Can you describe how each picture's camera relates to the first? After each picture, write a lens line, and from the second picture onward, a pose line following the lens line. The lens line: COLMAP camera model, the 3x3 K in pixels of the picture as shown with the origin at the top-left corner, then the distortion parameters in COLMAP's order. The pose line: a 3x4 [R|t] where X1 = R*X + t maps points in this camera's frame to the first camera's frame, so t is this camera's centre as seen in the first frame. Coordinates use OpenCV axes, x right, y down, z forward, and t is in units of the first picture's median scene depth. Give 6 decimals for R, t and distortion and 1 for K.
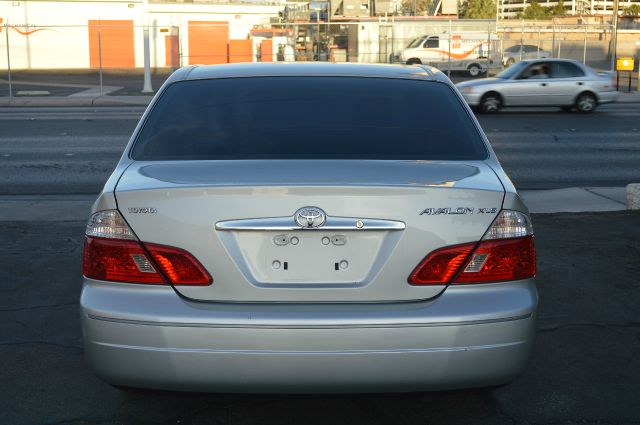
lens RADIAL K [[928.3, 0, 320.0], [0, 928.3, 212.5], [0, 0, 1]] dist [-0.034538, 0.008565]
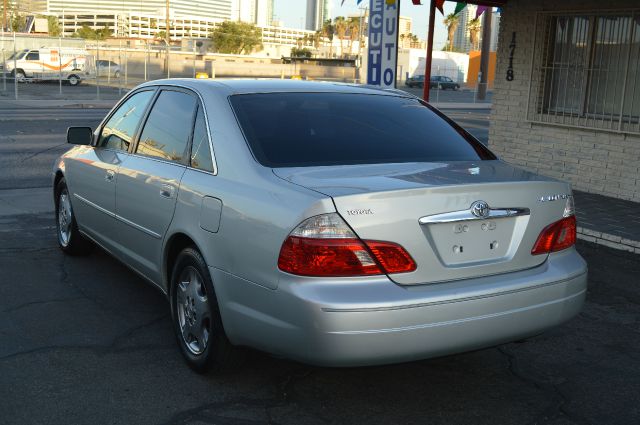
lens RADIAL K [[732.3, 0, 320.0], [0, 732.3, 212.5], [0, 0, 1]] dist [-0.045119, 0.008559]
pose [[0.862142, -0.061104, 0.502968, -0.139240], [0.048030, 0.998087, 0.038926, -0.007871], [-0.504385, -0.009402, 0.863428, 0.050295]]
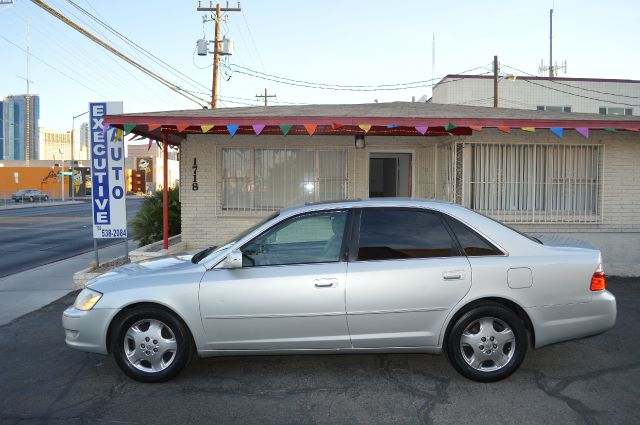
lens RADIAL K [[498.5, 0, 320.0], [0, 498.5, 212.5], [0, 0, 1]] dist [-0.071568, 0.000020]
pose [[0.067083, -0.050179, 0.996485, -0.307180], [0.178468, 0.983231, 0.037497, -0.058968], [-0.981656, 0.175325, 0.074914, 0.325797]]
